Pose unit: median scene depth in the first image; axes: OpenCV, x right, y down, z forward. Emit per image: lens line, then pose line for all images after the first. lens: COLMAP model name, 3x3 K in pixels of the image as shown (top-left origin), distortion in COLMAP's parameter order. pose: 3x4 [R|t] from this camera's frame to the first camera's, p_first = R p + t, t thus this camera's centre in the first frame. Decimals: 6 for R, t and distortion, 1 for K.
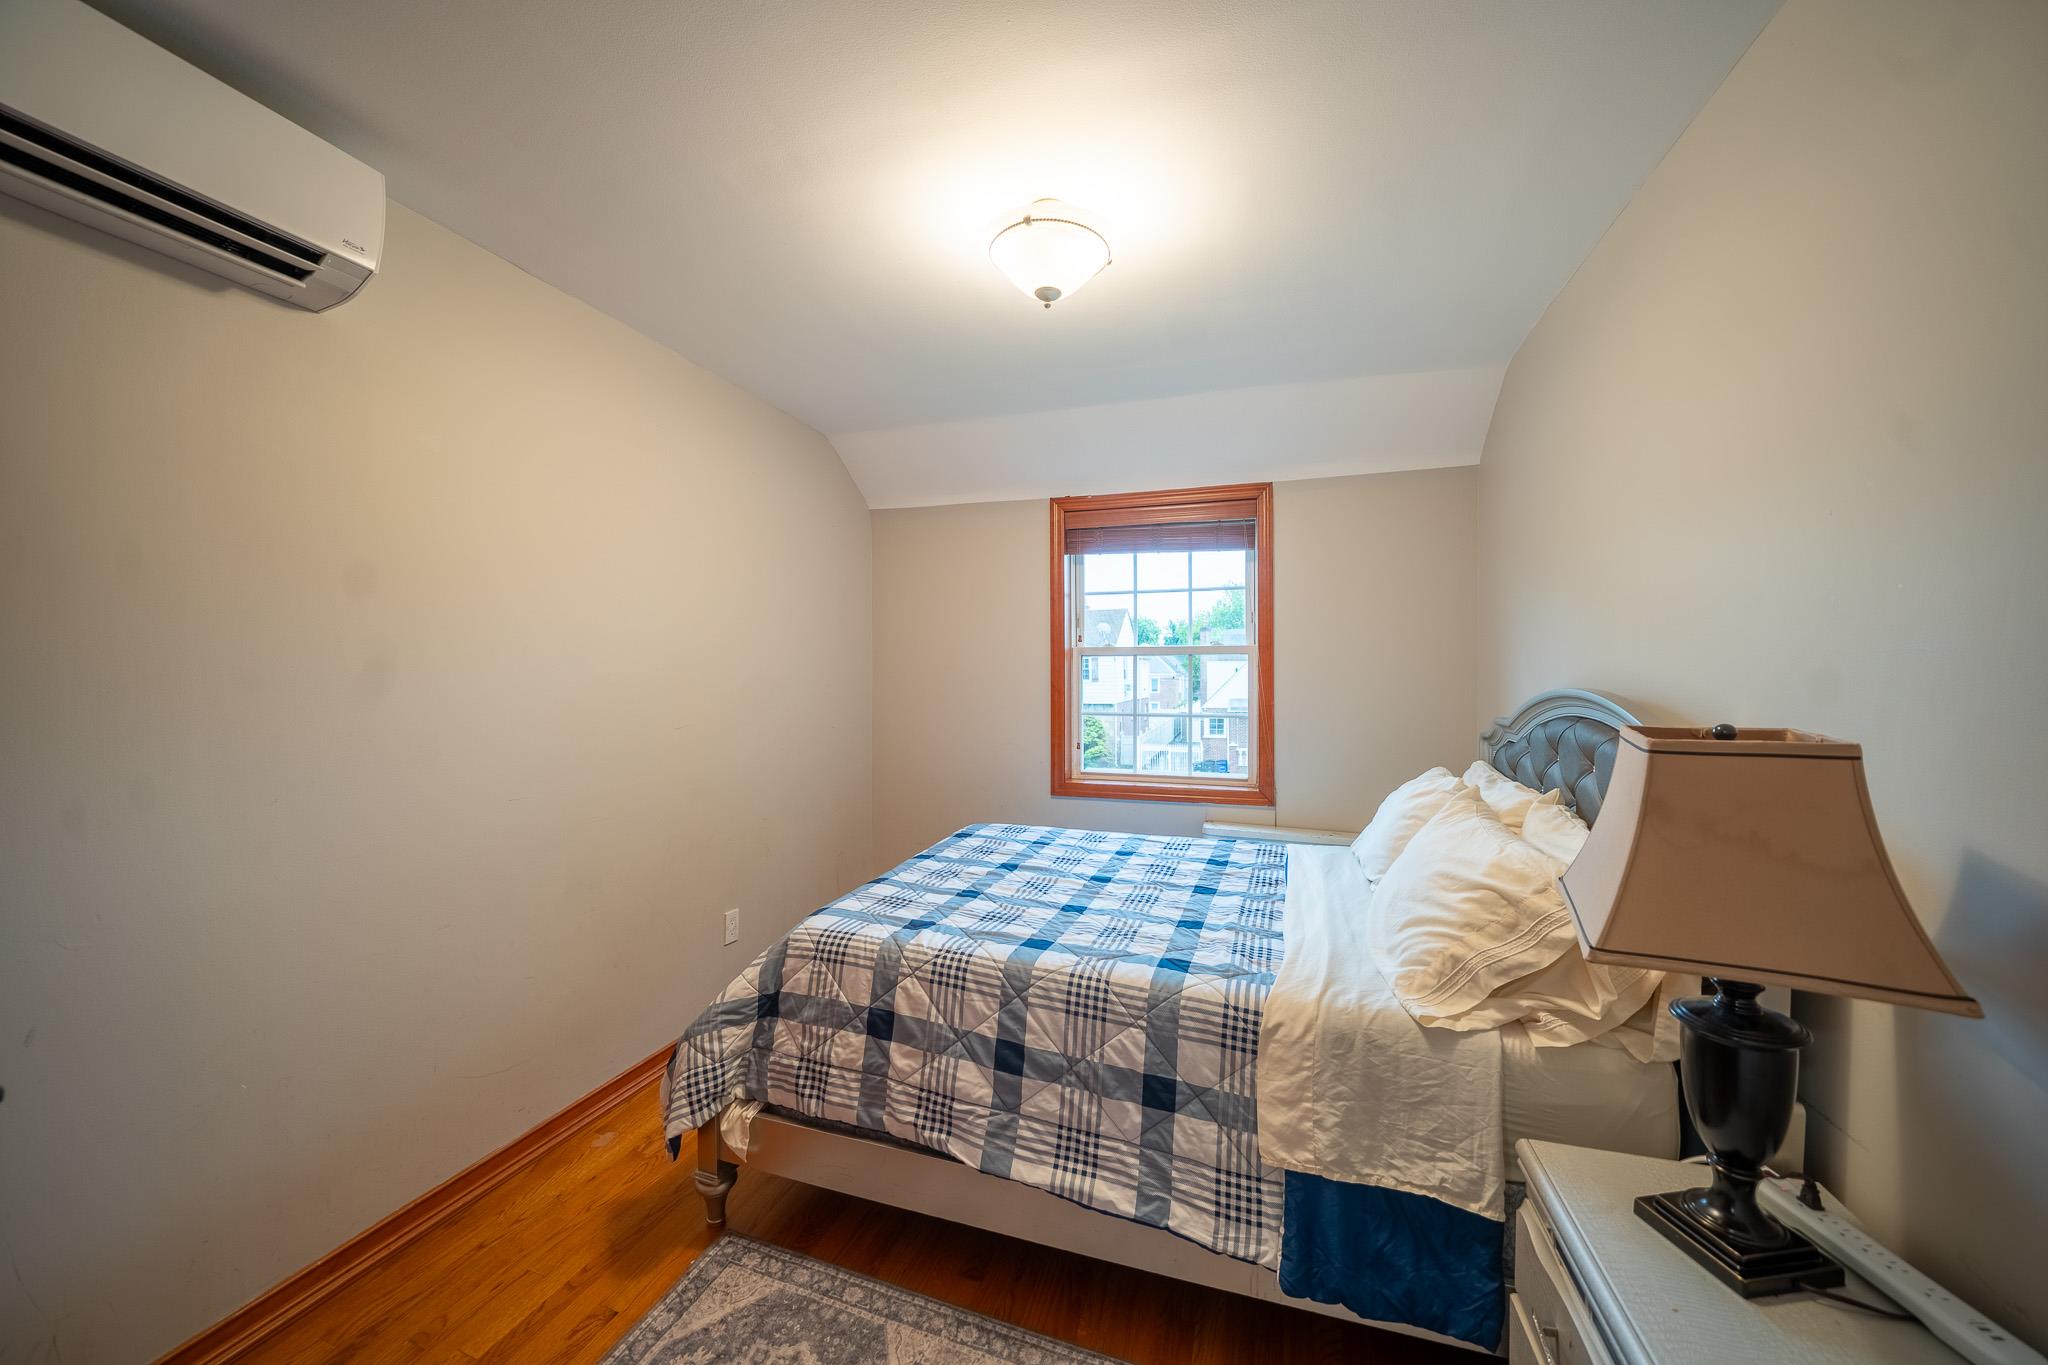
lens RADIAL K [[715.8, 0, 1030.8], [0, 715.8, 684.9], [0, 0, 1]] dist [-0.021531, -0.000022]
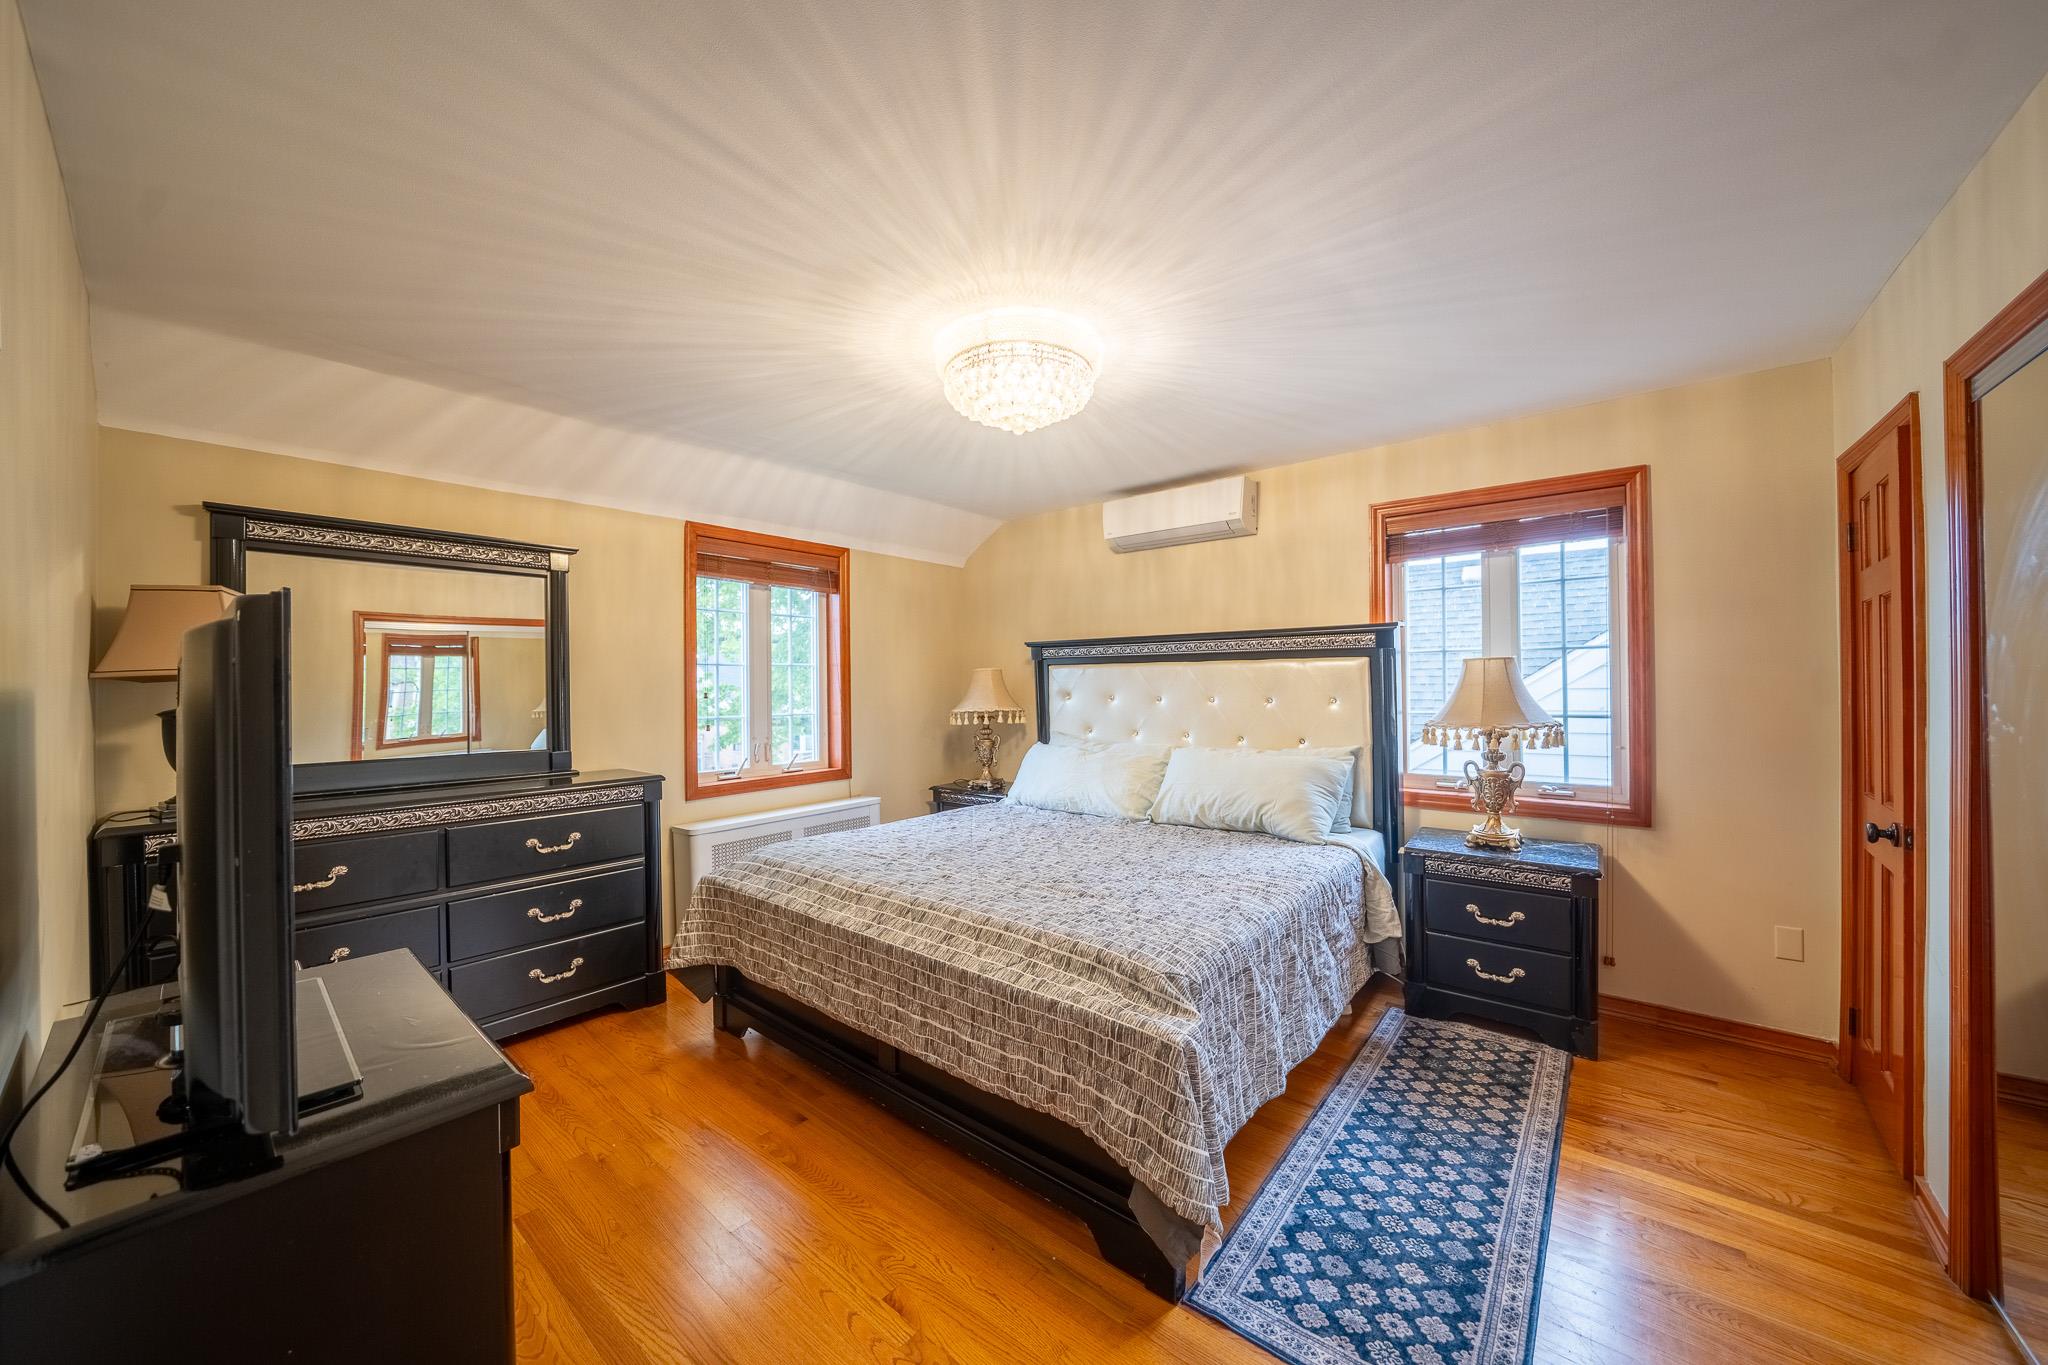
lens RADIAL K [[715.8, 0, 1032.2], [0, 715.8, 672.6], [0, 0, 1]] dist [-0.021531, -0.000022]
pose [[0.368648, 0.003470, 0.929563, -1.642097], [0.014375, 0.999852, -0.009434, -0.041024], [-0.929458, 0.016840, 0.368544, 0.286505]]
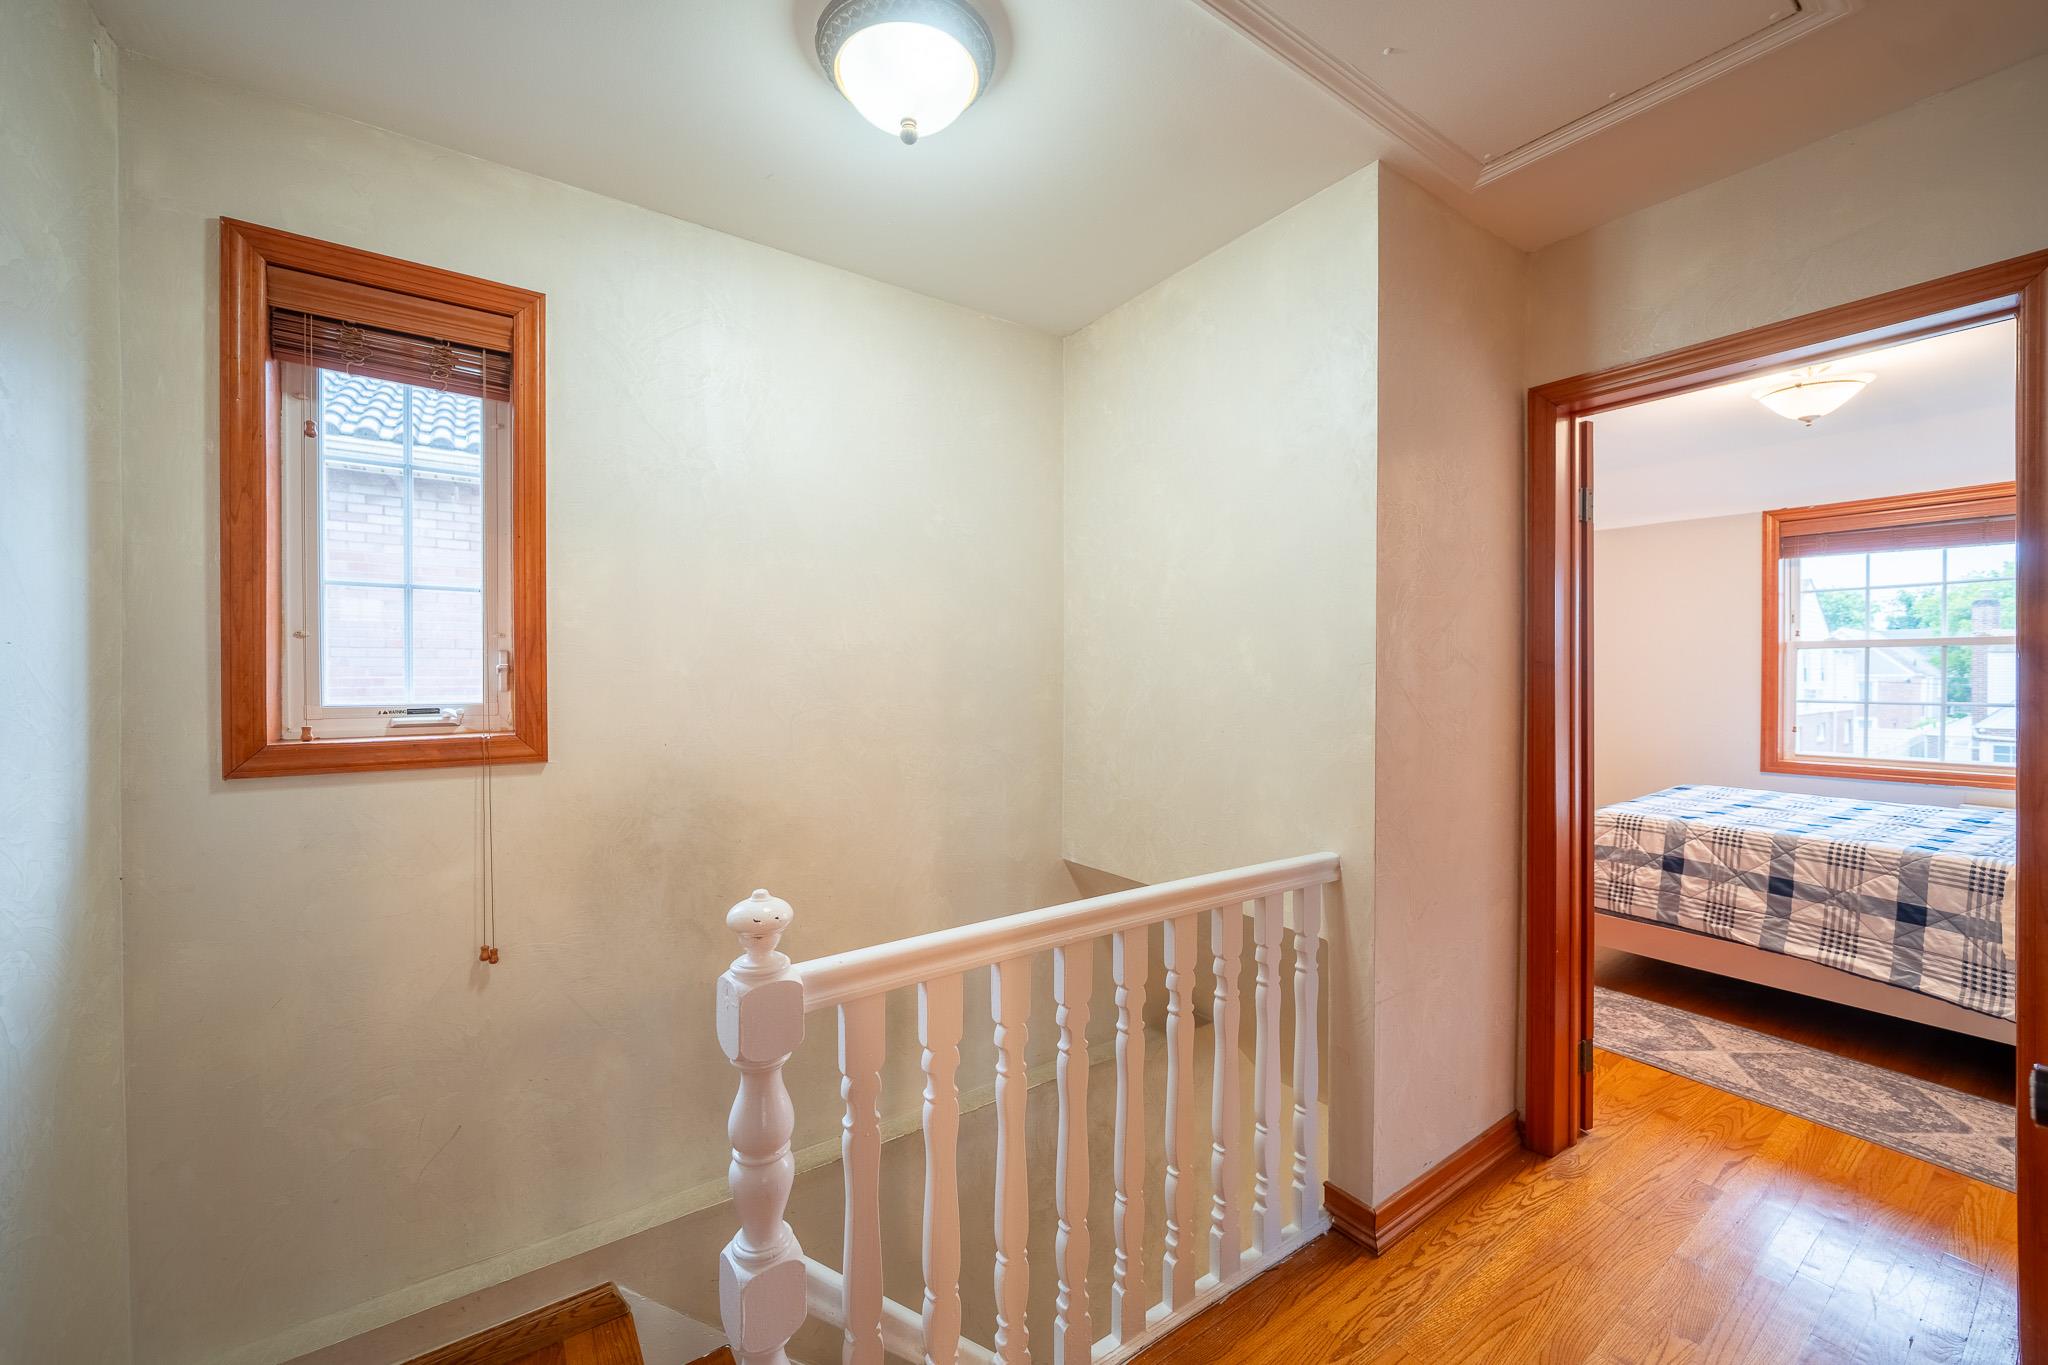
lens RADIAL K [[792.6, 0, 1024.0], [0, 792.6, 692.5], [0, 0, 1]] dist [-0.004231, 0.001288]
pose [[0.799973, 0.008344, -0.599978, -0.338474], [-0.005746, 0.999964, 0.006245, 0.058625], [0.600008, -0.001549, 0.799992, -1.552008]]
